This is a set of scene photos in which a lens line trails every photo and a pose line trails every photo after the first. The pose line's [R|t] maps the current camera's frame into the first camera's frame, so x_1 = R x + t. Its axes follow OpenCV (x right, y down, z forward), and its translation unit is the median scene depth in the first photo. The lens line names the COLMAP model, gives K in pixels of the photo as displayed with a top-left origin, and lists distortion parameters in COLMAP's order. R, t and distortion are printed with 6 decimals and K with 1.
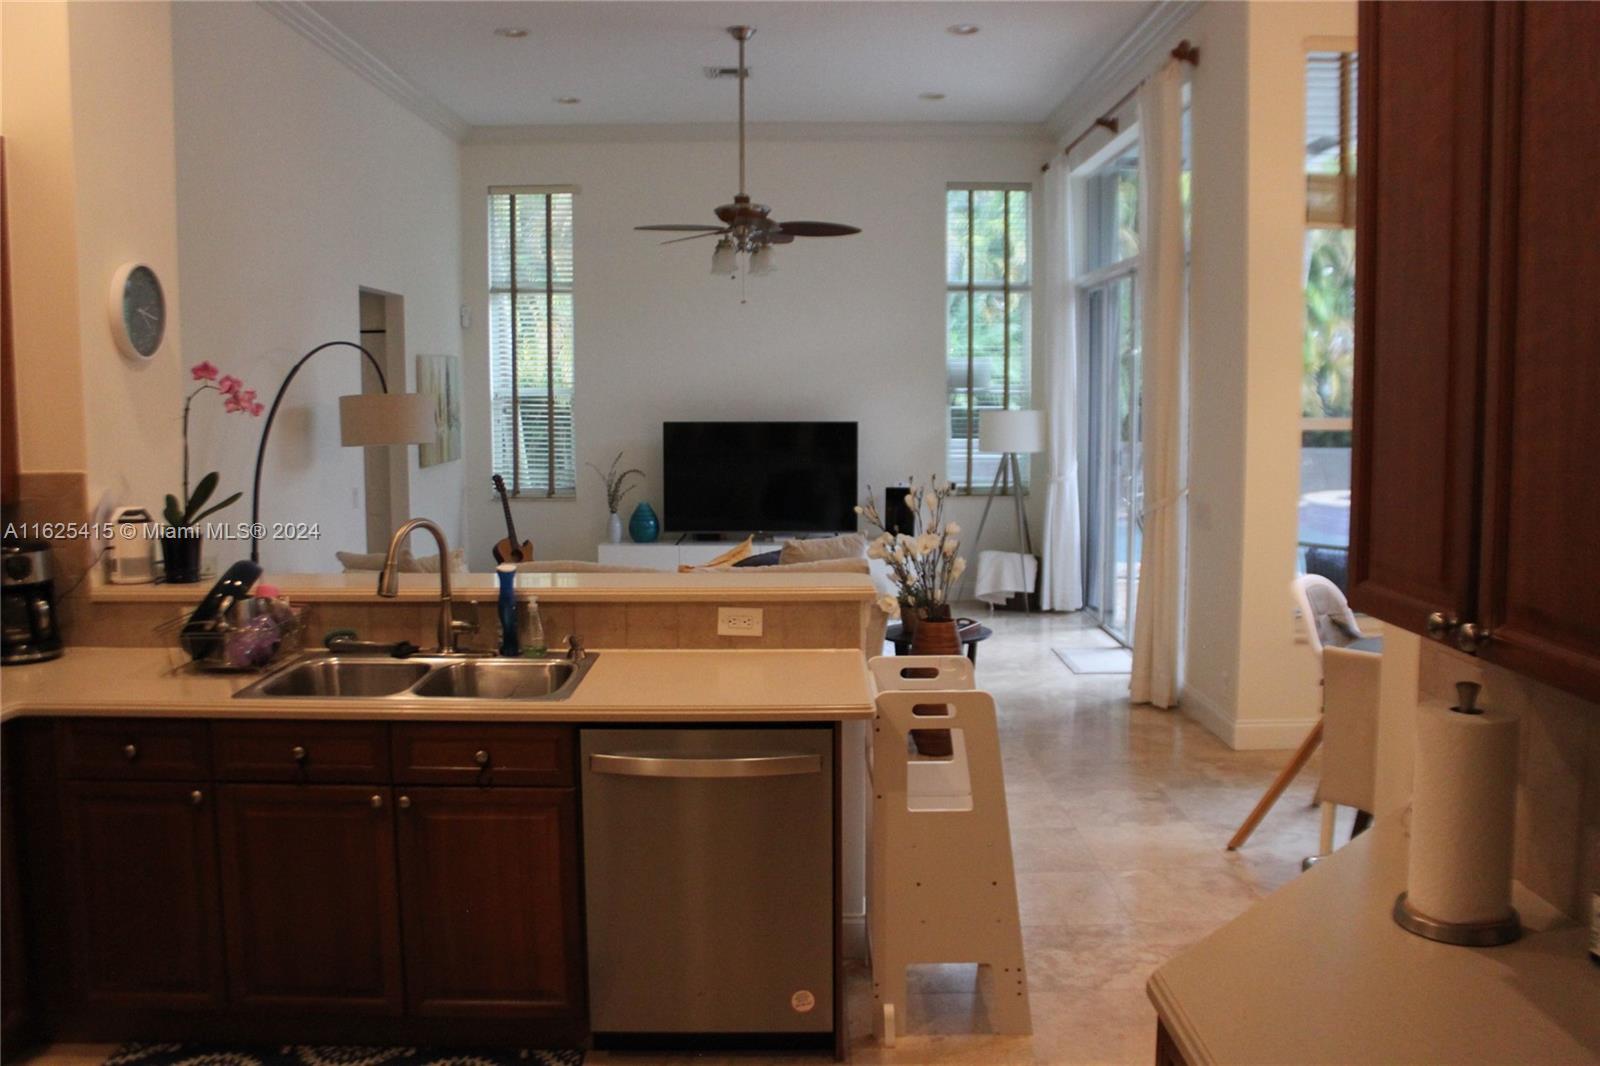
lens RADIAL K [[1331.6, 0, 803.5], [0, 1331.6, 537.4], [0, 0, 1]] dist [-0.133661, 0.019784]
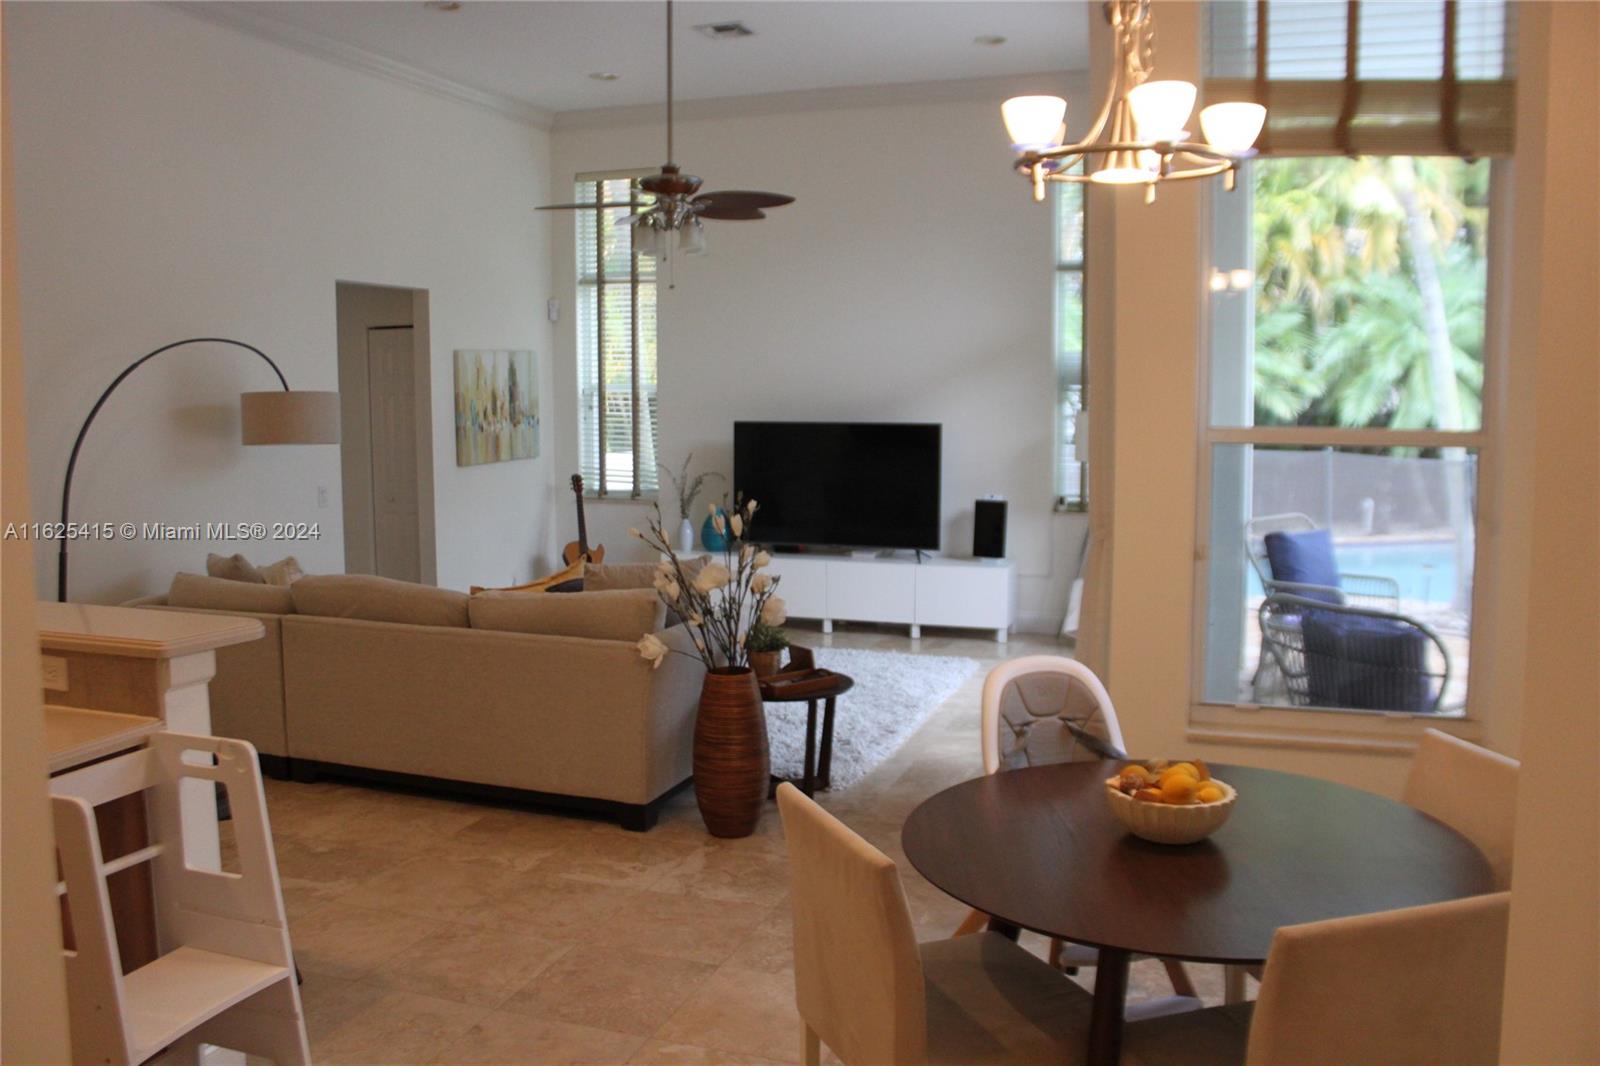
lens RADIAL K [[1331.6, 0, 800.4], [0, 1331.6, 533.1], [0, 0, 1]] dist [-0.133661, 0.019784]
pose [[0.944327, 0.036947, -0.326926, 0.239042], [-0.037240, 0.999292, 0.005366, -0.016527], [0.326893, 0.007107, 0.945035, 0.146755]]
